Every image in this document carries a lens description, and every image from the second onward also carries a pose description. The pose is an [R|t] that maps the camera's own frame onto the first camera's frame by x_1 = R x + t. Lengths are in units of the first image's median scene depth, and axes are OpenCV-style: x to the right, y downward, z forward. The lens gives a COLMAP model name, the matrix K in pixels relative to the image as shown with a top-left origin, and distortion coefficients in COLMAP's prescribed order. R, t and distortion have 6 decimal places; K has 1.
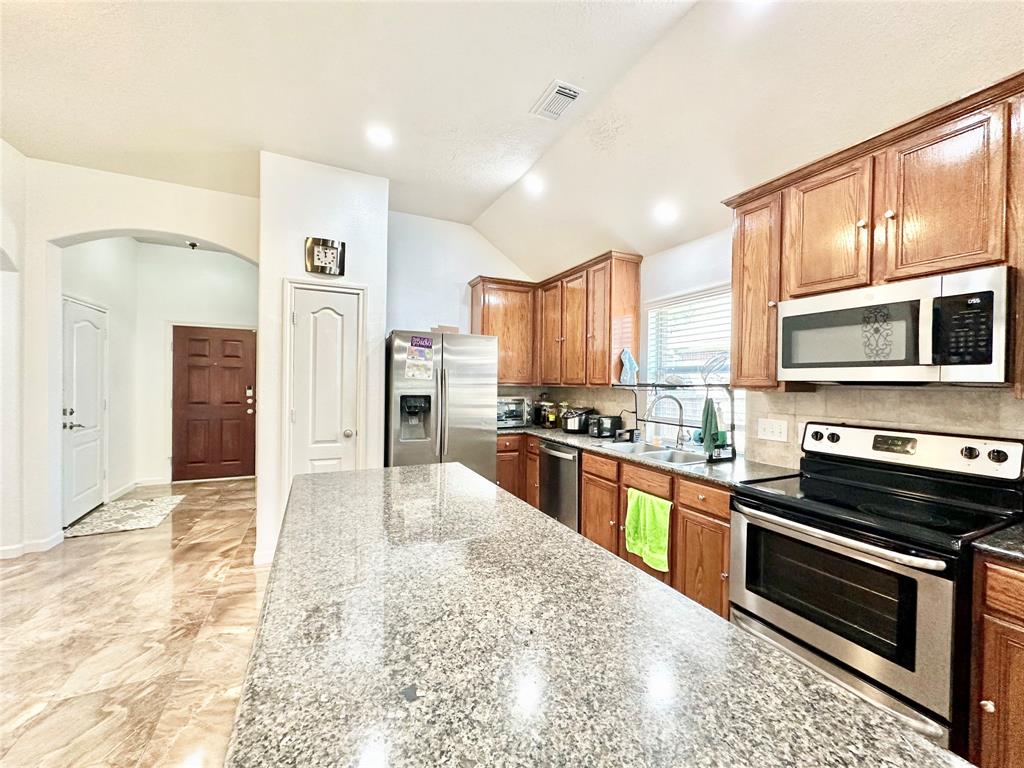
lens RADIAL K [[407.3, 0, 514.7], [0, 407.3, 386.9], [0, 0, 1]] dist [0.000362, -0.000169]
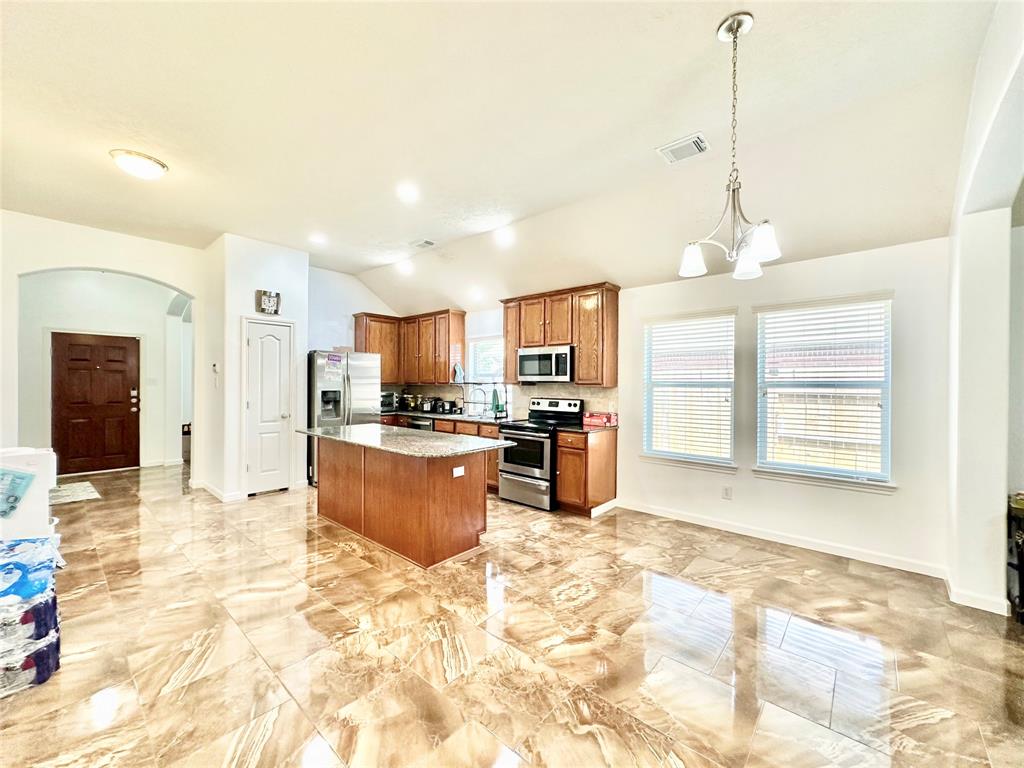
lens RADIAL K [[407.3, 0, 514.7], [0, 407.3, 386.9], [0, 0, 1]] dist [0.000362, -0.000169]
pose [[0.920389, -0.011394, 0.390837, -0.204196], [0.010640, 0.999935, 0.004094, 0.006497], [-0.390859, 0.000391, 0.920451, -0.774296]]
